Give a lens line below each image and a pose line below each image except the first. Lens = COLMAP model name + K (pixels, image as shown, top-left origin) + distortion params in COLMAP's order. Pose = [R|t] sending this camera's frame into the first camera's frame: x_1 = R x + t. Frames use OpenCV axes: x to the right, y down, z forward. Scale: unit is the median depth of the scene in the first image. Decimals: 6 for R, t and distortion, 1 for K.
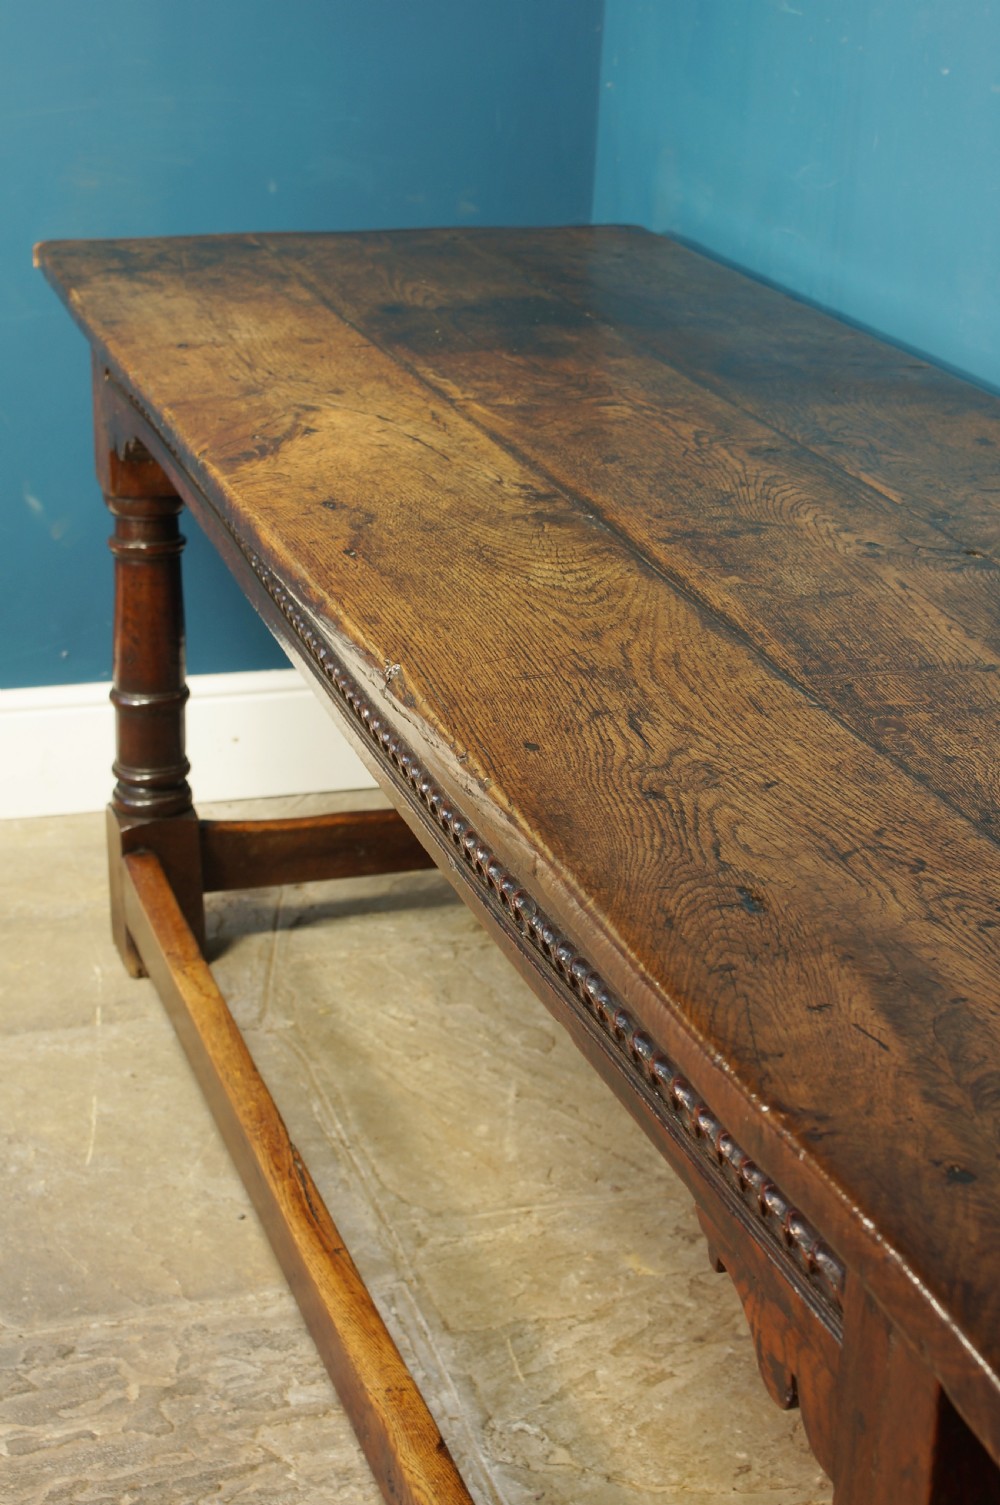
lens RADIAL K [[2832.5, 0, 501.6], [0, 2832.5, 755.7], [0, 0, 1]] dist [-0.024576, 0.228246]
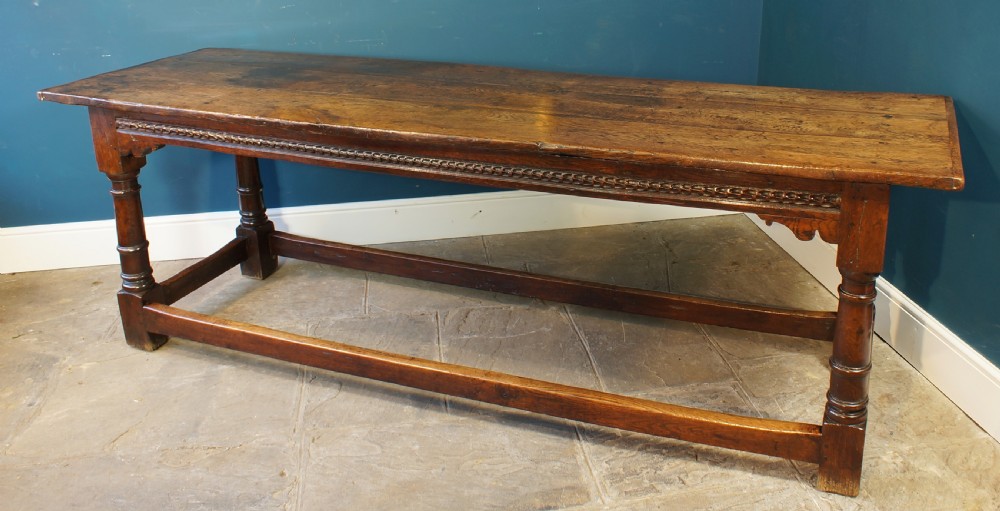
lens RADIAL K [[933.2, 0, 593.7], [0, 933.2, 116.6], [0, 0, 1]] dist [-0.166198, 0.148743]
pose [[0.576290, -0.223016, 0.786227, -0.854097], [0.287245, 0.955938, 0.060610, -0.106412], [-0.765101, 0.190911, 0.614958, 0.211425]]
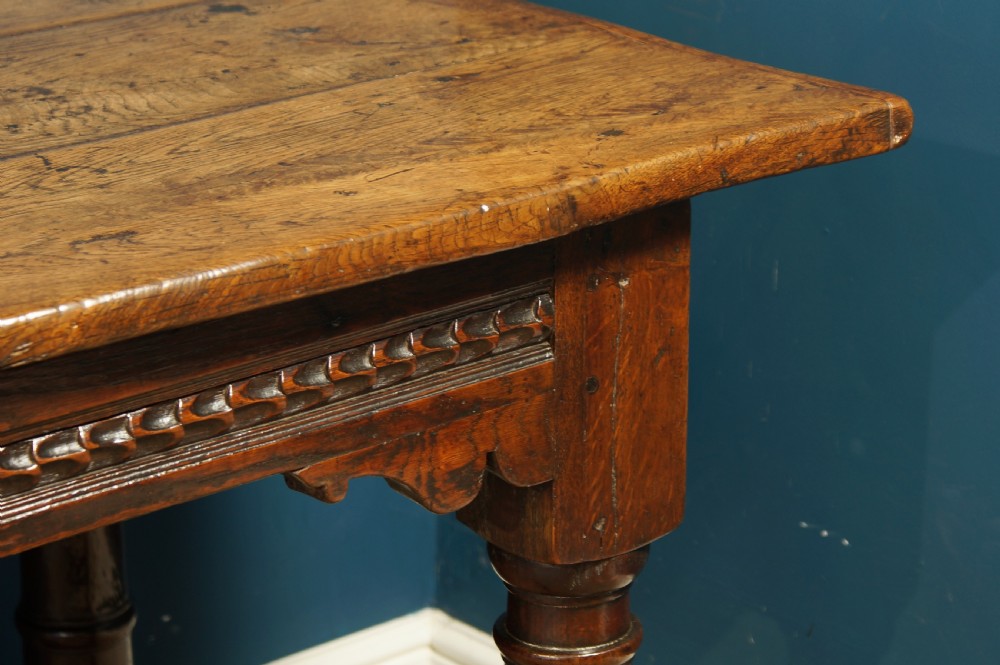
lens RADIAL K [[2848.4, 0, 497.6], [0, 2848.4, 333.9], [0, 0, 1]] dist [0.097460, 0.329949]
pose [[-0.387423, -0.308494, 0.868755, -0.618517], [0.312196, 0.842769, 0.438491, -0.231131], [-0.867431, 0.441103, -0.230198, 0.846549]]
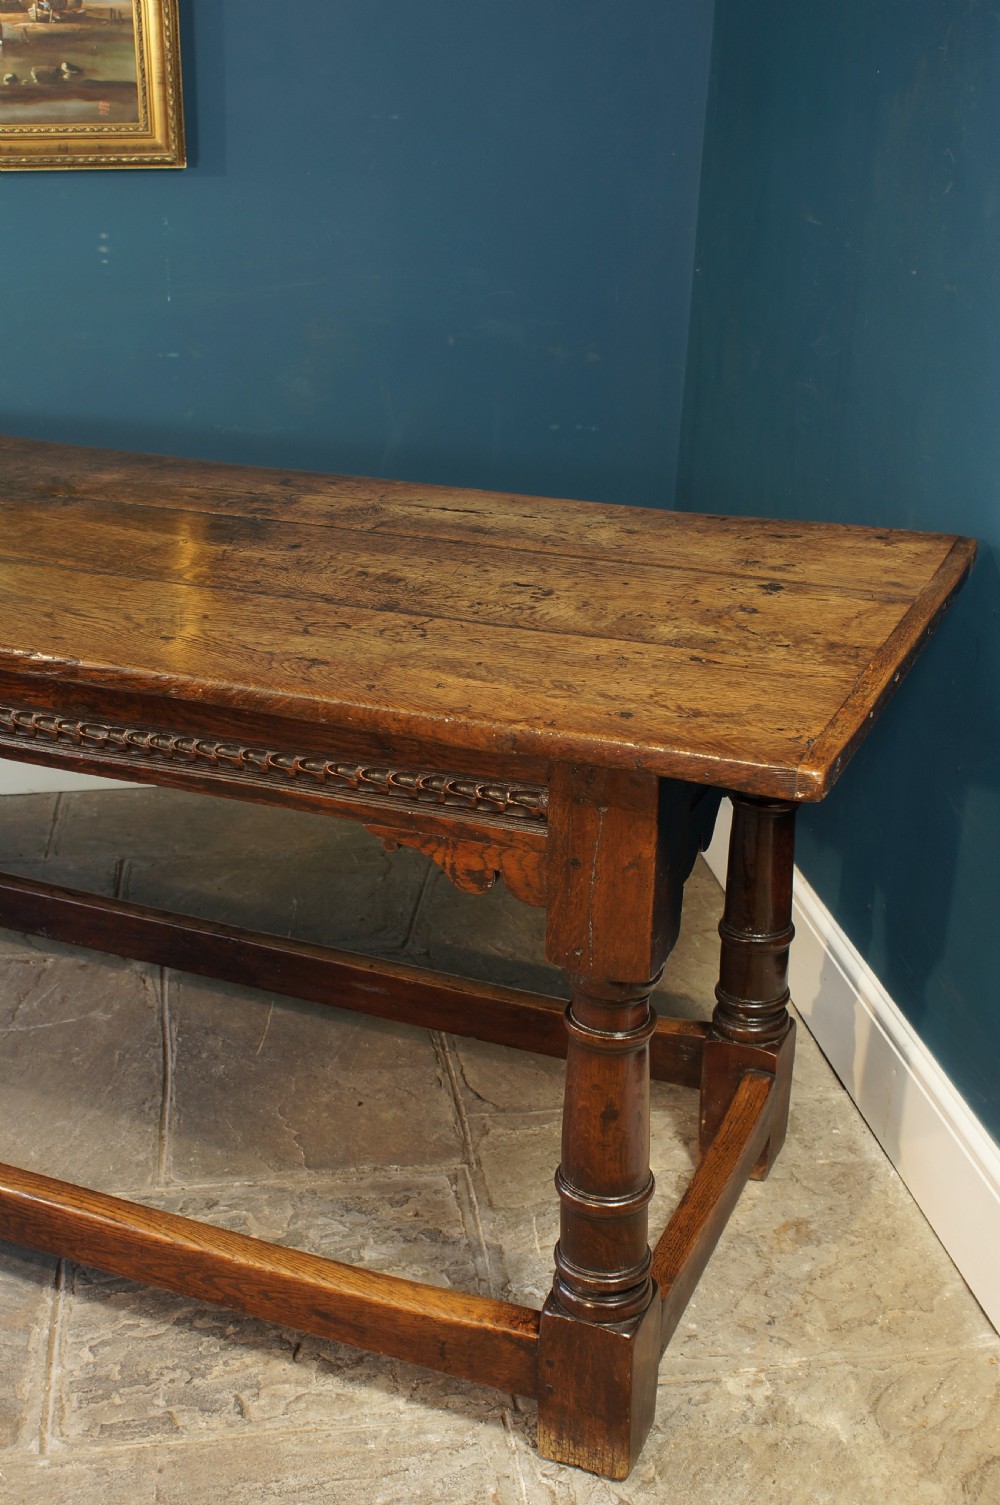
lens RADIAL K [[1843.7, 0, 506.9], [0, 1843.7, 747.2], [0, 0, 1]] dist [-0.119798, 0.179048]
pose [[0.630222, -0.299937, 0.716141, -0.512527], [0.262167, 0.950403, 0.167338, -0.044533], [-0.730814, 0.082288, 0.677599, 0.099870]]
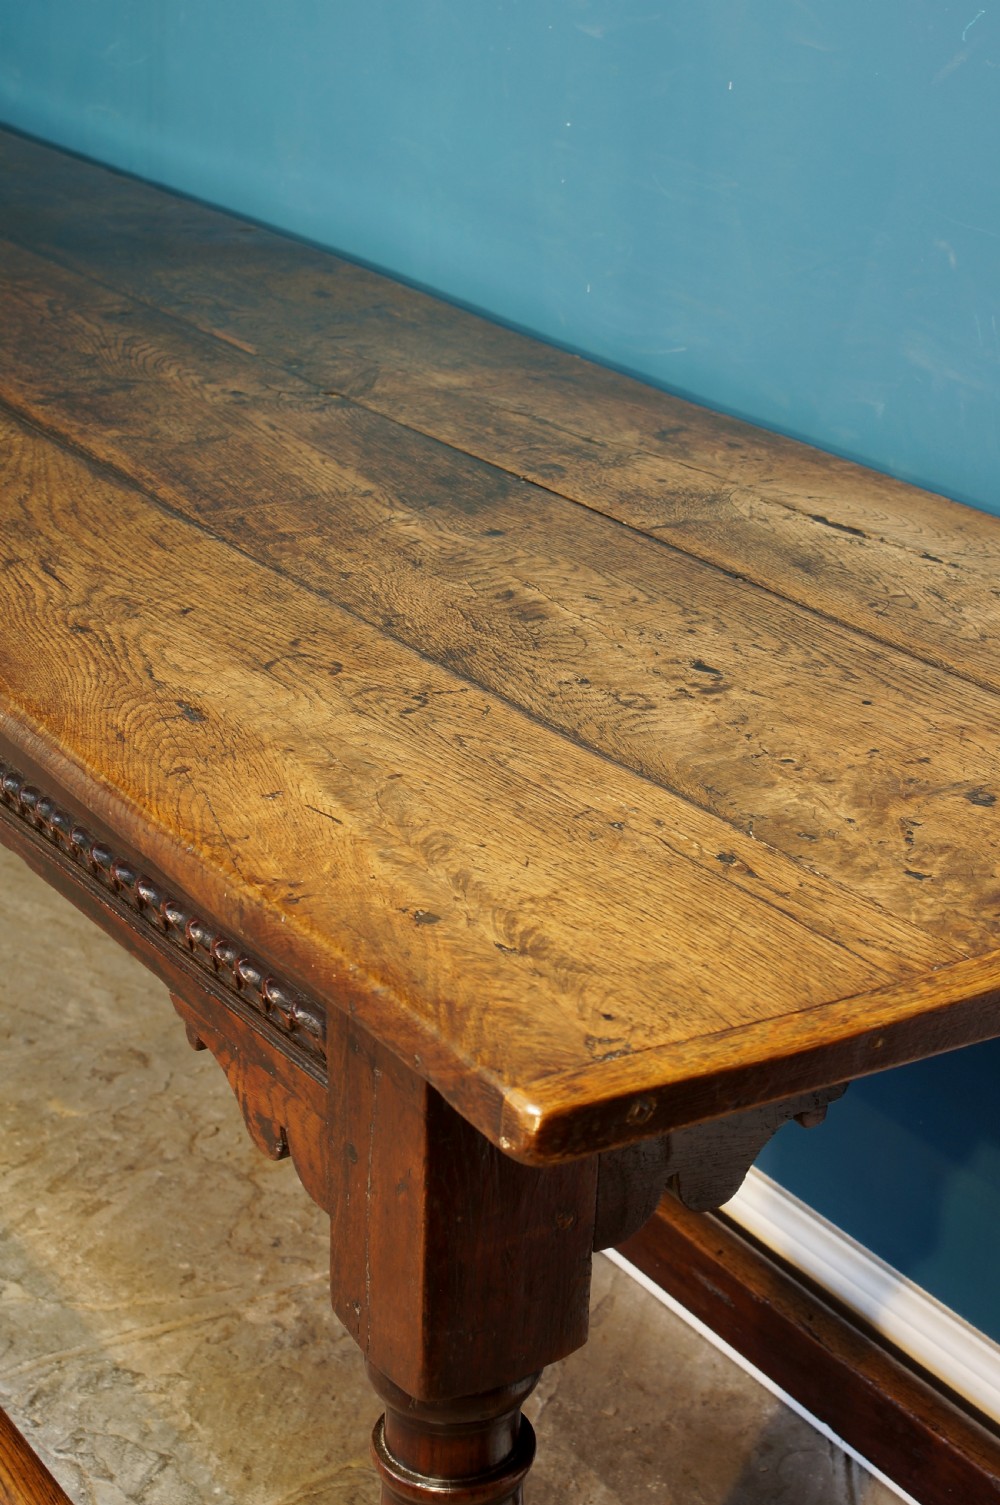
lens RADIAL K [[2803.0, 0, 504.7], [0, 2803.0, 751.6], [0, 0, 1]] dist [-0.017961, 0.106848]
pose [[0.965471, -0.097486, 0.241582, -0.042684], [0.088348, 0.994913, 0.048399, 0.018966], [-0.245071, -0.025384, 0.969173, -0.052602]]
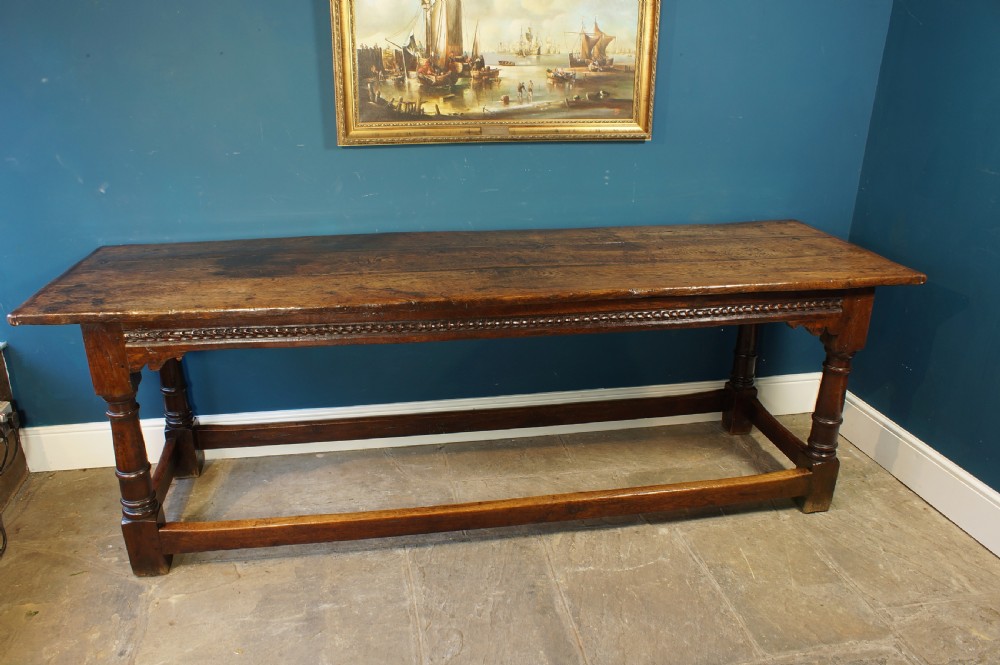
lens RADIAL K [[779.5, 0, 495.6], [0, 779.5, 339.0], [0, 0, 1]] dist [-0.155803, 0.138381]
pose [[0.116682, -0.370012, 0.921670, -1.066441], [0.331307, 0.889354, 0.315096, -0.367651], [-0.936280, 0.268590, 0.226360, 0.893050]]
